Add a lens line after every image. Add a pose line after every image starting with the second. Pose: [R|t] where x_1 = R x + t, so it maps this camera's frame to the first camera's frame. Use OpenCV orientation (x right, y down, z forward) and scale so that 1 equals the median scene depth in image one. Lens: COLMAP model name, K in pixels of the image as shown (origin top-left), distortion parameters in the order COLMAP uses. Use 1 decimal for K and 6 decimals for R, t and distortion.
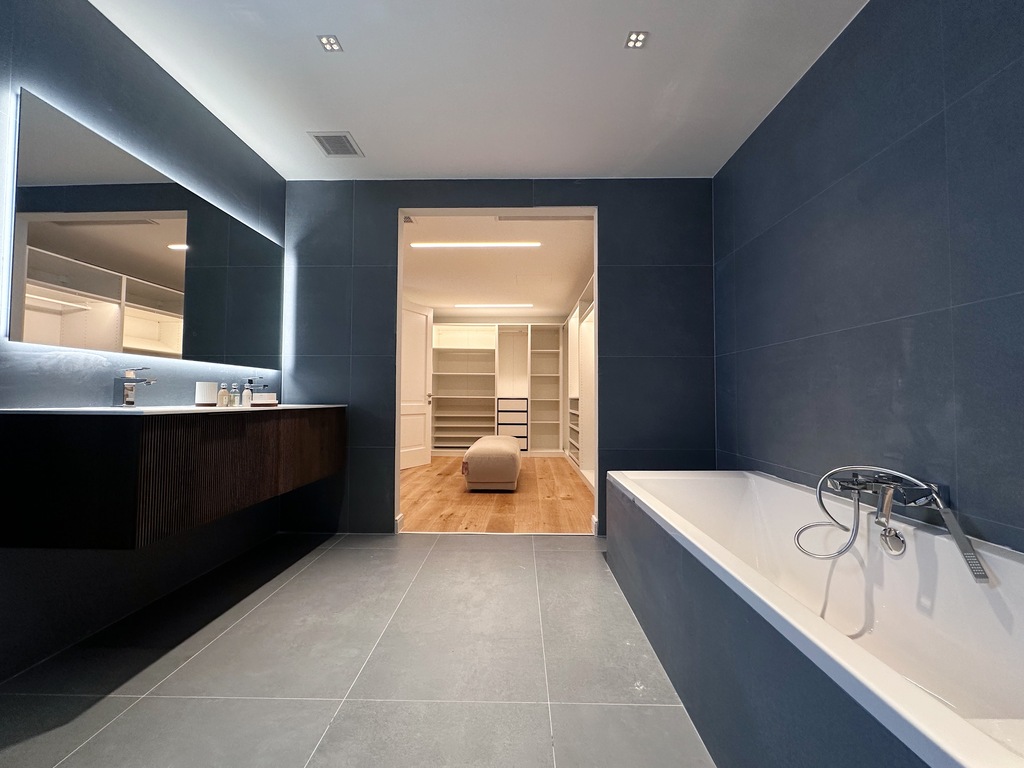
lens RADIAL K [[410.9, 0, 513.0], [0, 410.9, 382.9], [0, 0, 1]] dist [-0.000954, 0.001299]
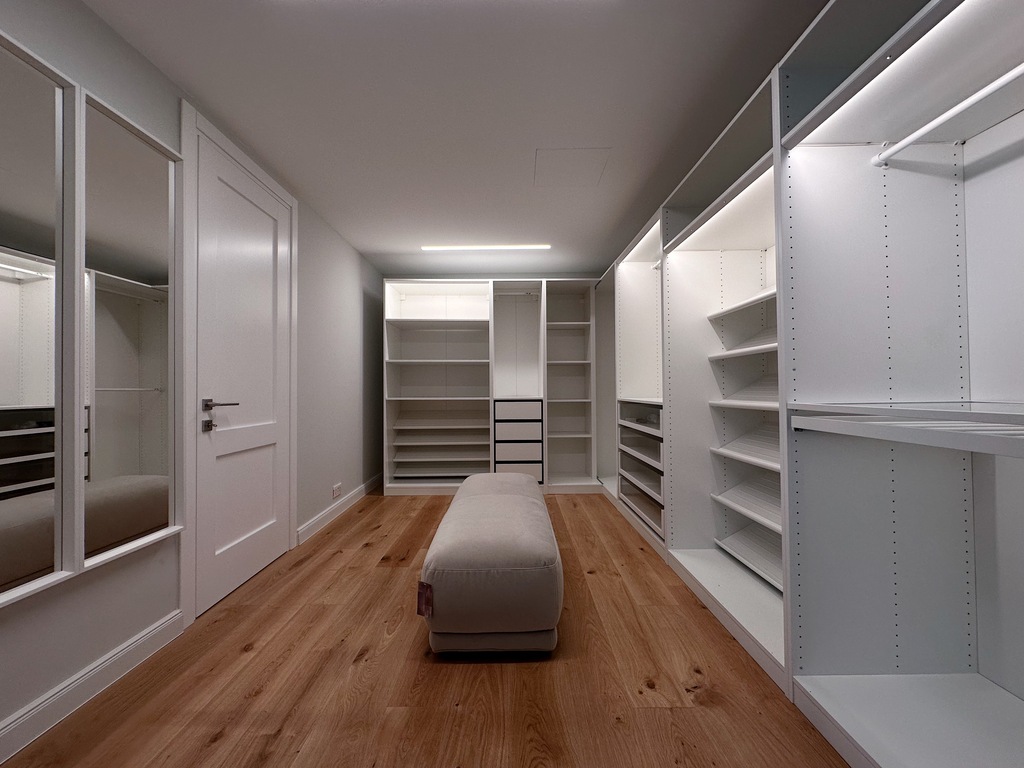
lens RADIAL K [[410.9, 0, 511.4], [0, 410.9, 385.8], [0, 0, 1]] dist [-0.000954, 0.001299]
pose [[0.999625, -0.013287, 0.023953, -0.025726], [0.012598, 0.999509, 0.028684, -0.001724], [-0.024322, -0.028371, 0.999301, 0.377468]]
